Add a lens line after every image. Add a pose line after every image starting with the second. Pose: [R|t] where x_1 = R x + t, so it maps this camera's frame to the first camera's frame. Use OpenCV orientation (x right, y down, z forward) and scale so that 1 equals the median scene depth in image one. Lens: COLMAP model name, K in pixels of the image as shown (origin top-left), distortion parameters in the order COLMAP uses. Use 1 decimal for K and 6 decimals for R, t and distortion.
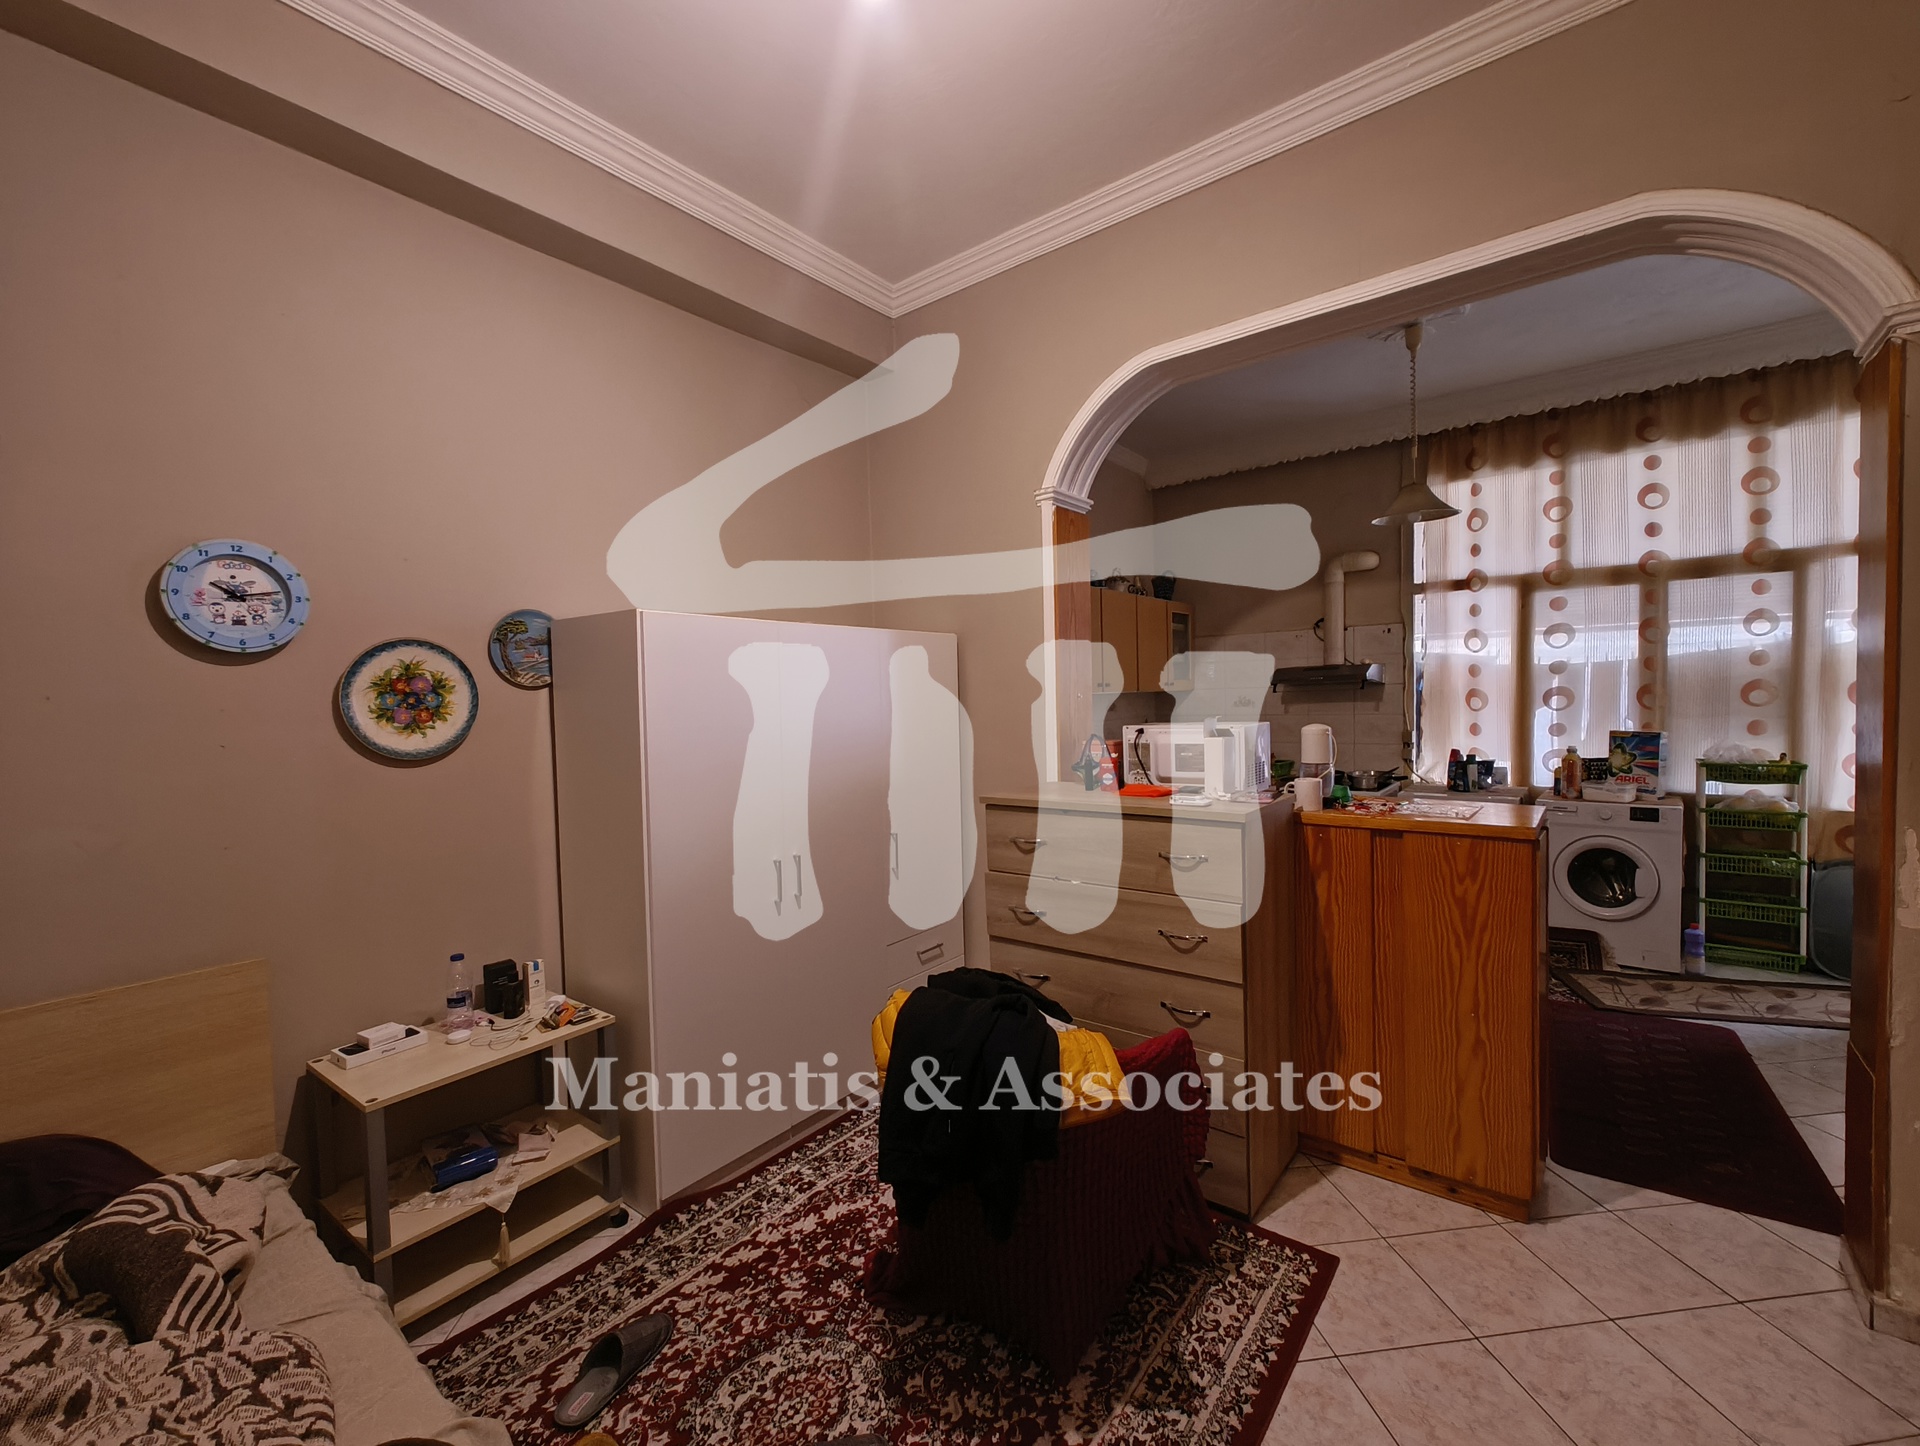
lens RADIAL K [[808.4, 0, 968.0], [0, 808.4, 725.3], [0, 0, 1]] dist [-0.003687, 0.002780]
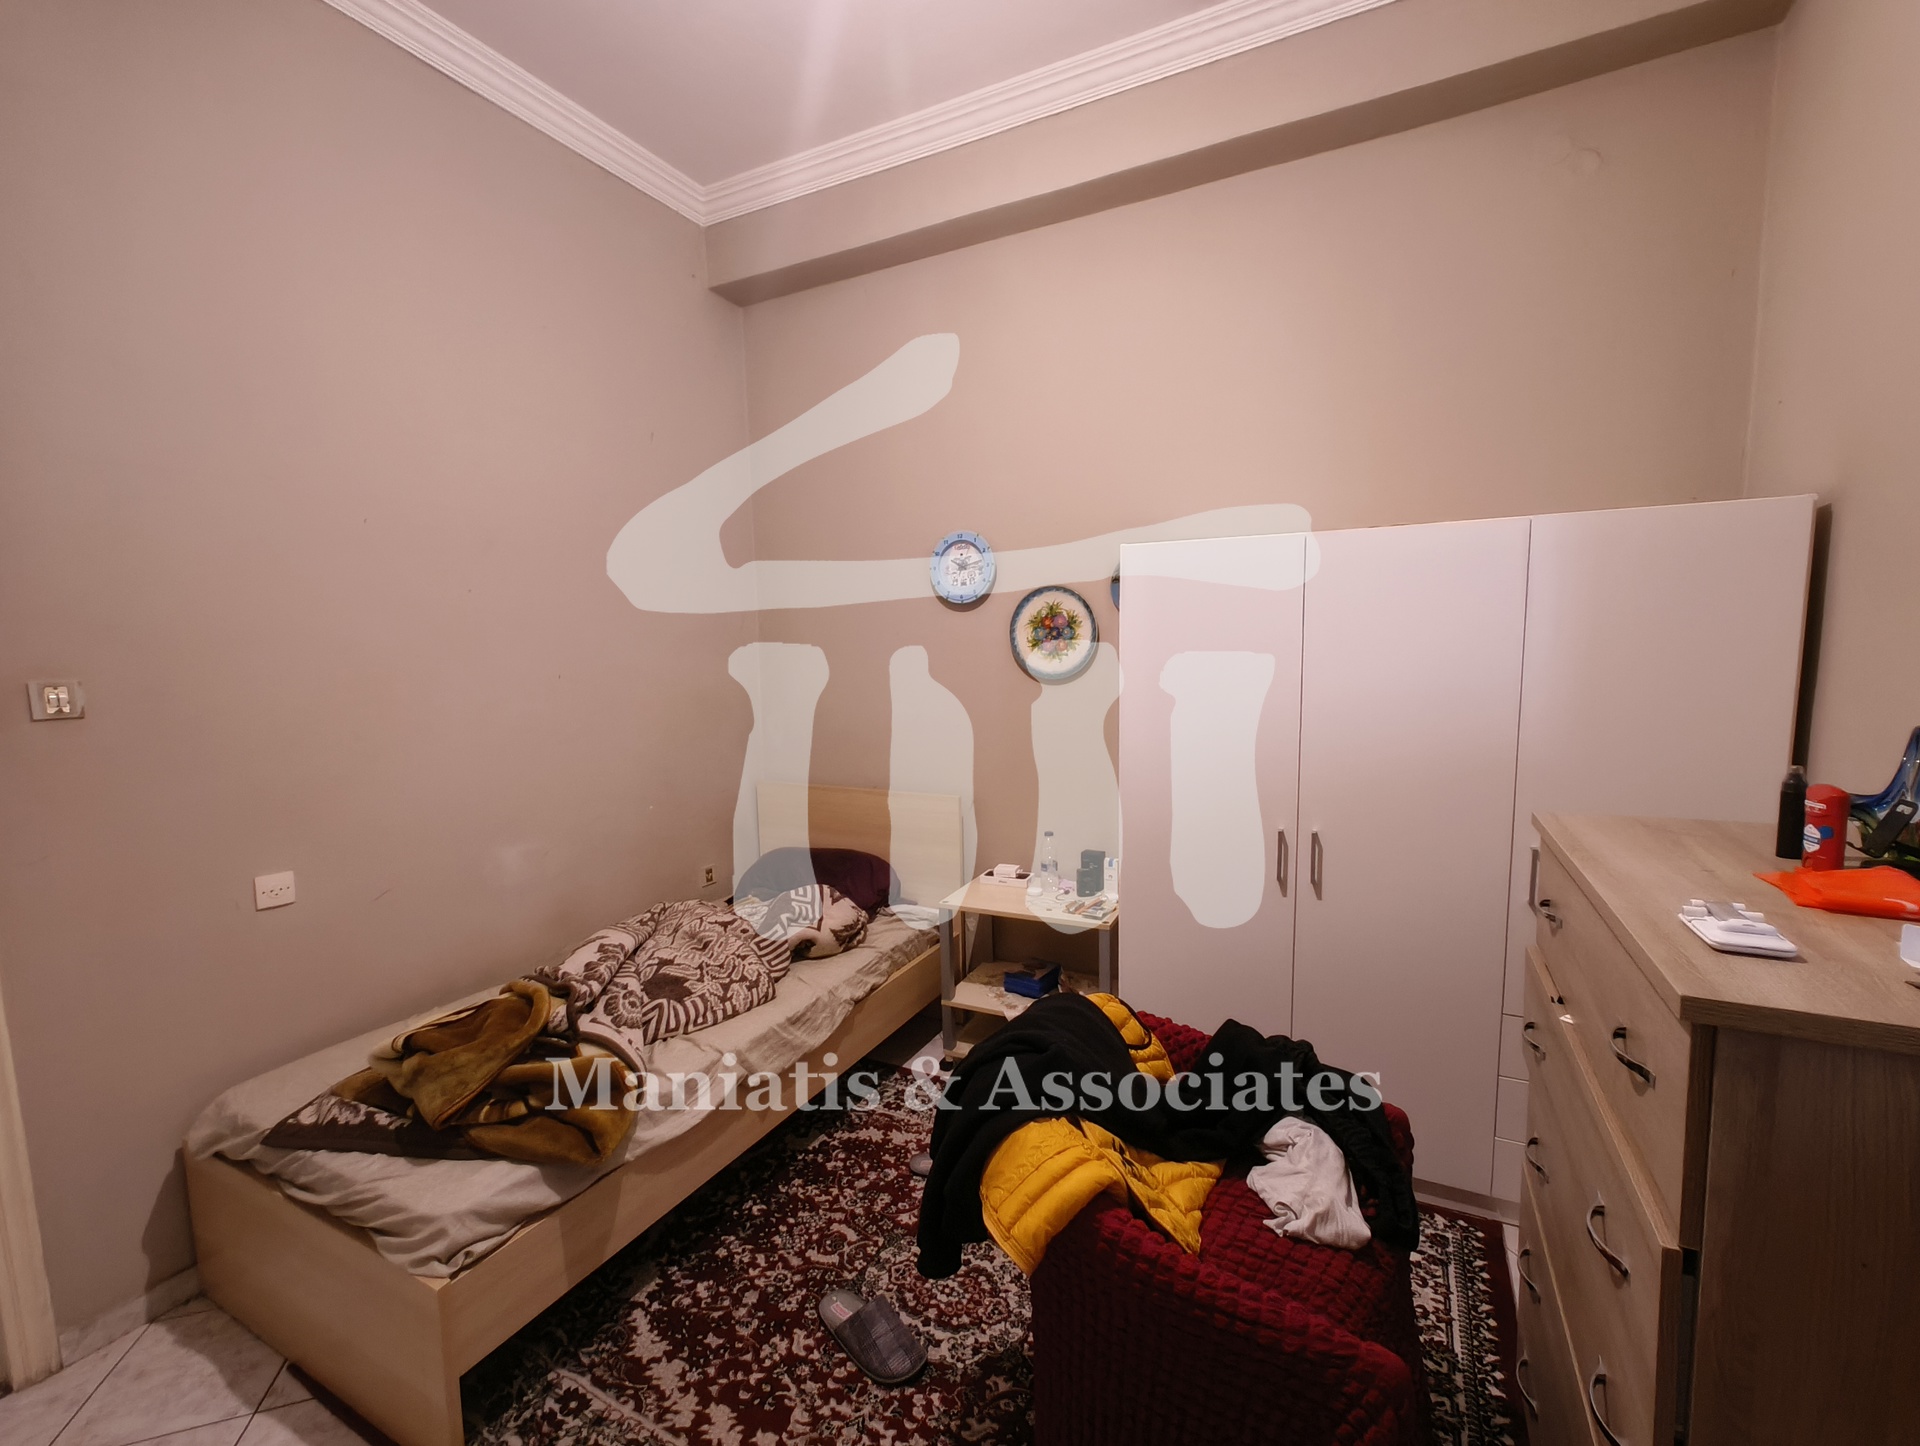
lens RADIAL K [[808.4, 0, 972.4], [0, 808.4, 737.9], [0, 0, 1]] dist [-0.003687, 0.002780]
pose [[0.180600, 0.135866, -0.974127, 0.586748], [-0.017055, 0.990697, 0.135015, -0.038504], [0.983409, -0.007770, 0.181237, 0.645059]]
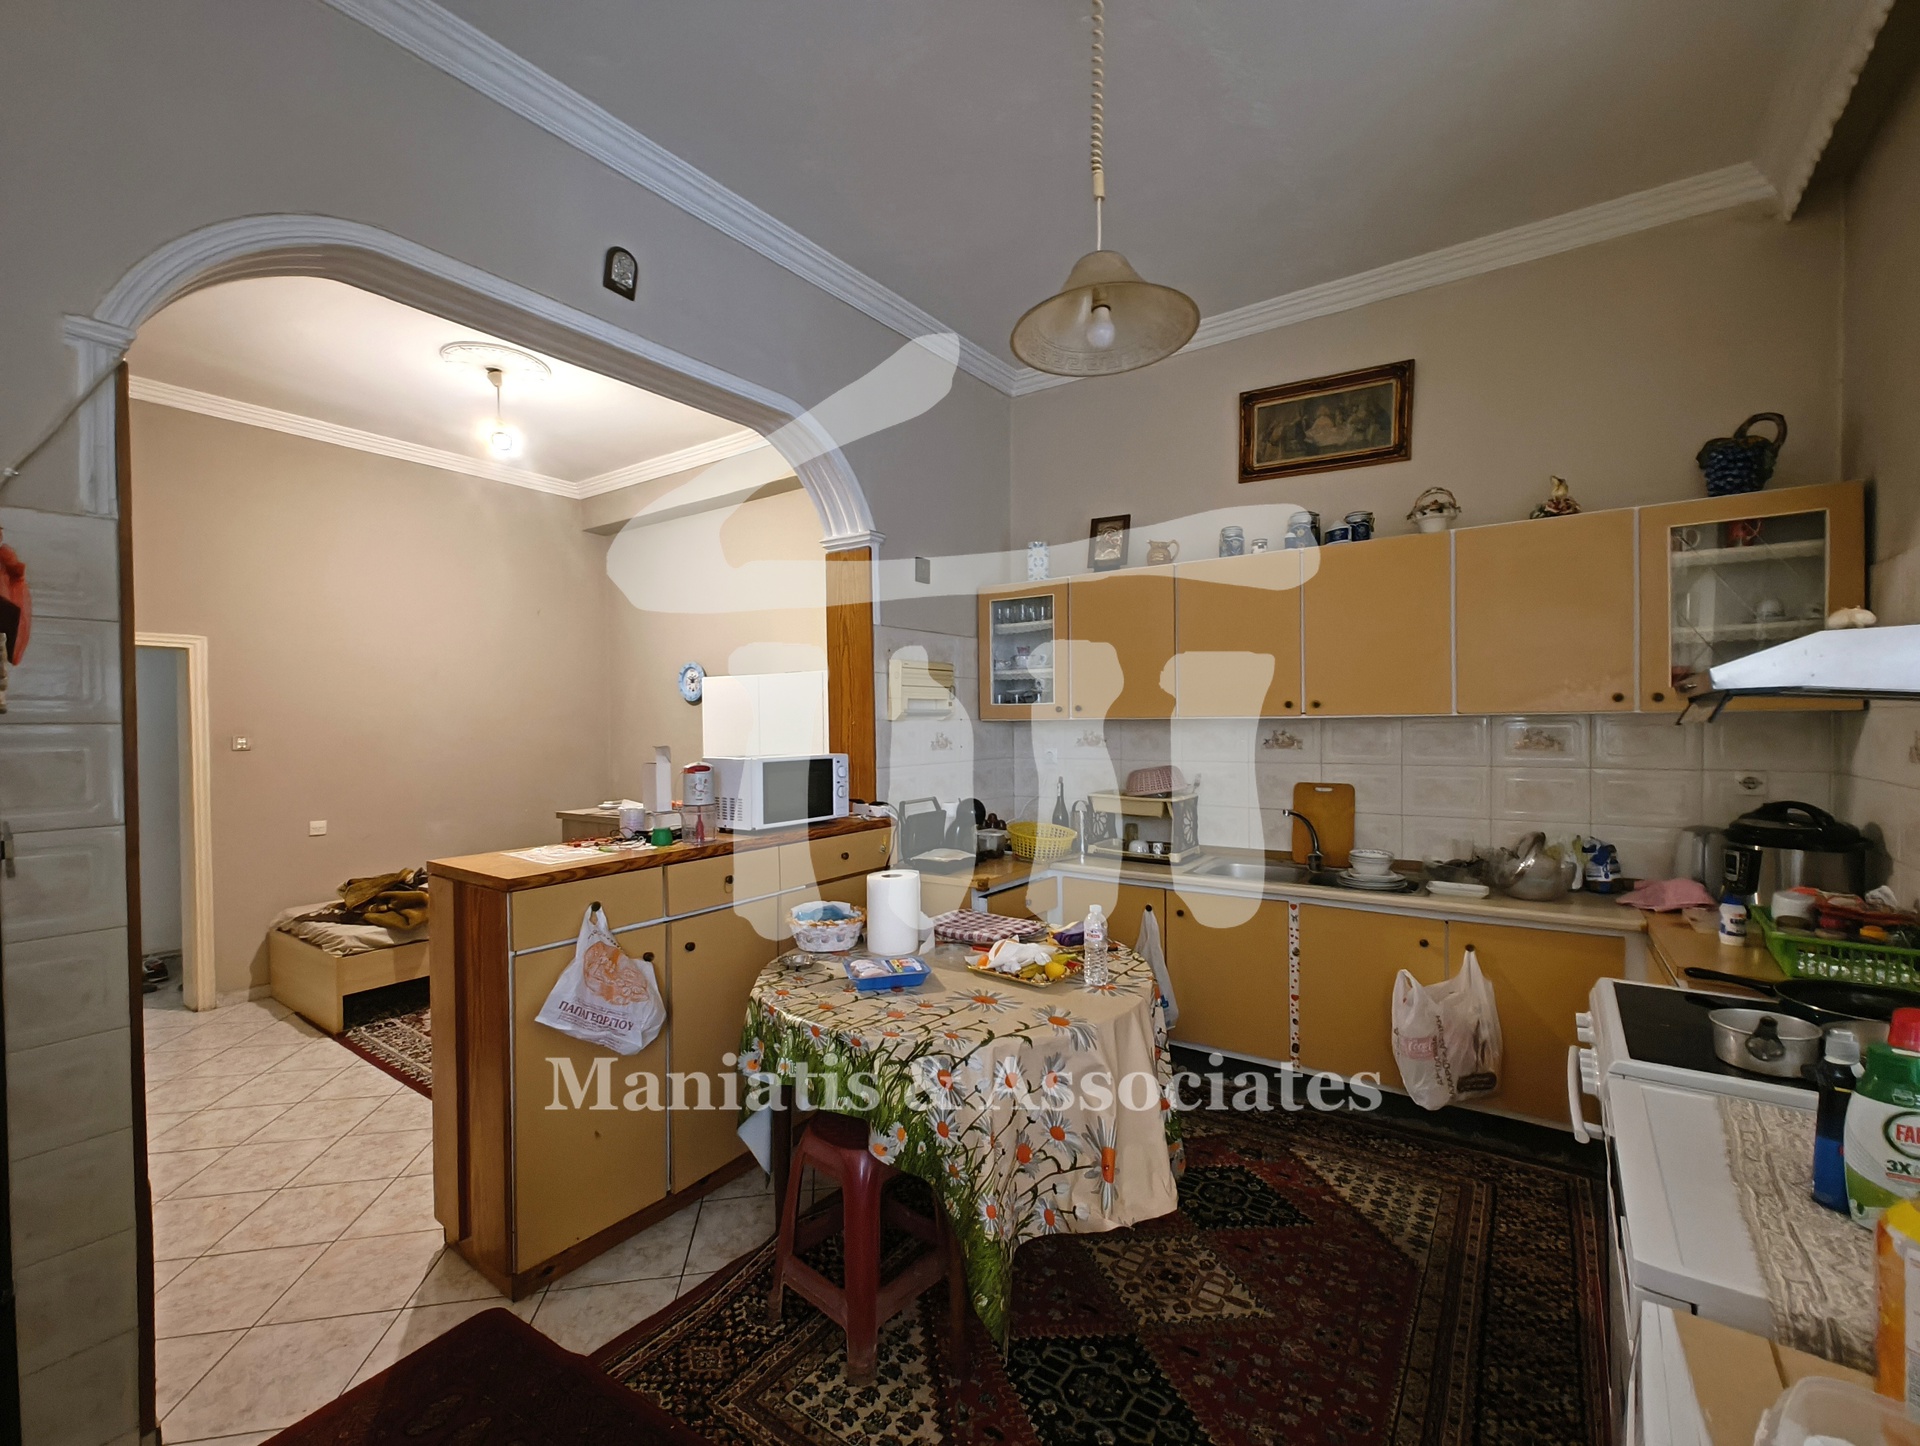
lens RADIAL K [[808.1, 0, 974.7], [0, 808.1, 735.5], [0, 0, 1]] dist [-0.001761, 0.001136]
pose [[0.049538, 0.045857, -0.997719, 1.749694], [-0.023682, 0.998718, 0.044727, -0.106019], [0.998491, 0.021413, 0.050561, 1.630419]]
